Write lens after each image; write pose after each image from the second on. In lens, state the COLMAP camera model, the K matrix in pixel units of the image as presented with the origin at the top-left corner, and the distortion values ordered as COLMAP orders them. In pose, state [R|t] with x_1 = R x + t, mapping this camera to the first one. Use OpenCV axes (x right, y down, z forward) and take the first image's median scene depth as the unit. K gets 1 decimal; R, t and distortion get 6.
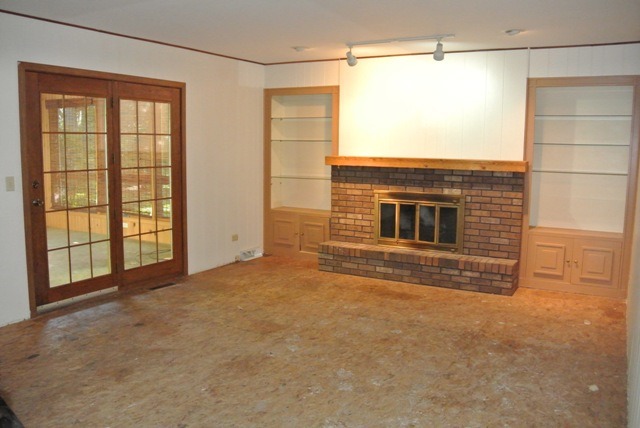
lens RADIAL K [[540.0, 0, 317.2], [0, 540.0, 213.4], [0, 0, 1]] dist [-0.102004, 0.011211]
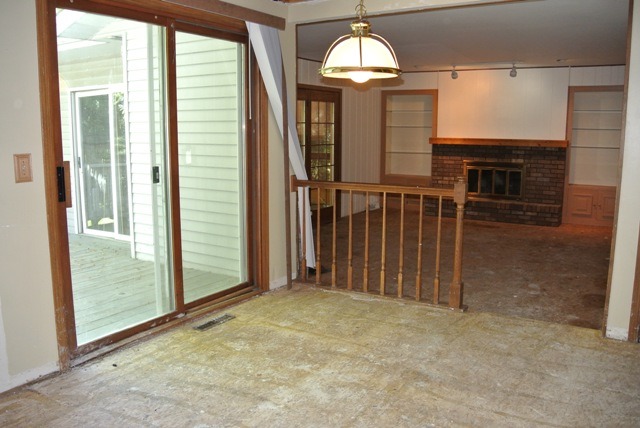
lens RADIAL K [[540.0, 0, 322.6], [0, 540.0, 215.2], [0, 0, 1]] dist [-0.102004, 0.011211]
pose [[0.999401, -0.003894, -0.034377, -0.246190], [0.005089, 0.999383, 0.034750, 0.057644], [0.034221, -0.034904, 0.998805, -0.521922]]
